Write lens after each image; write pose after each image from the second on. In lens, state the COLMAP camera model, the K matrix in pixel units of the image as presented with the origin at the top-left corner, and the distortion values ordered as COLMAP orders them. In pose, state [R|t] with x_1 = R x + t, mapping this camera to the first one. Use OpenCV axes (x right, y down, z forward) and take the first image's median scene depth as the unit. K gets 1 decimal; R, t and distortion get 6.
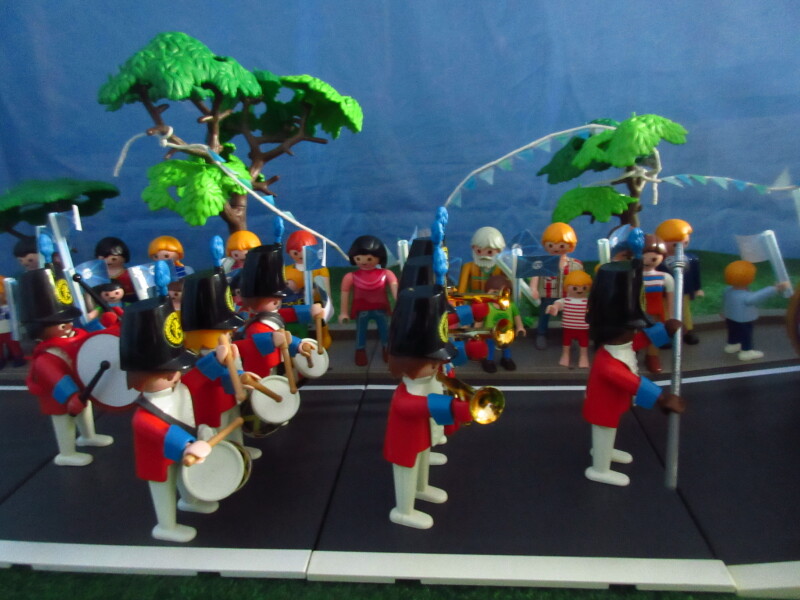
lens RADIAL K [[593.5, 0, 400.0], [0, 593.5, 300.0], [0, 0, 1]] dist [-0.002340, -0.000125]
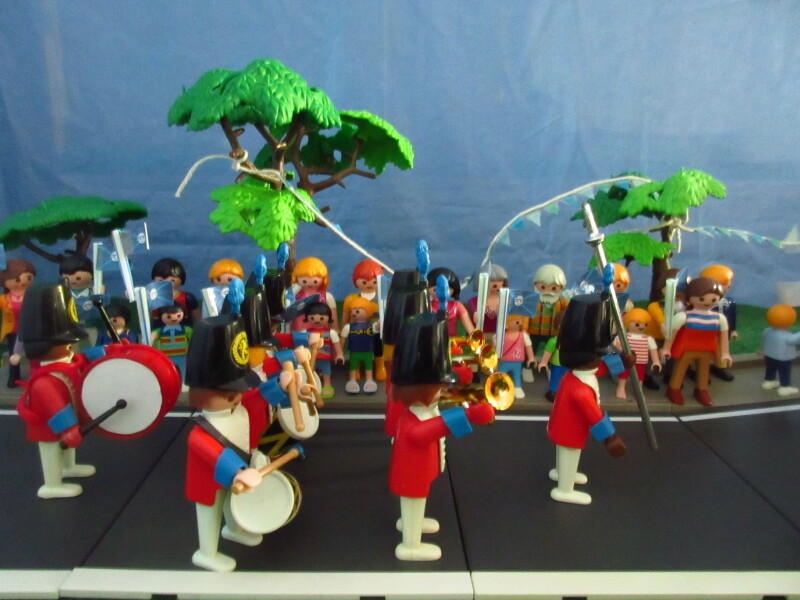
lens RADIAL K [[593.5, 0, 400.0], [0, 593.5, 300.0], [0, 0, 1]] dist [-0.002340, -0.000125]
pose [[0.991226, 0.038010, 0.126594, -0.241931], [-0.028713, 0.996810, -0.074465, 0.024997], [-0.129021, 0.070177, 0.989156, -0.004512]]
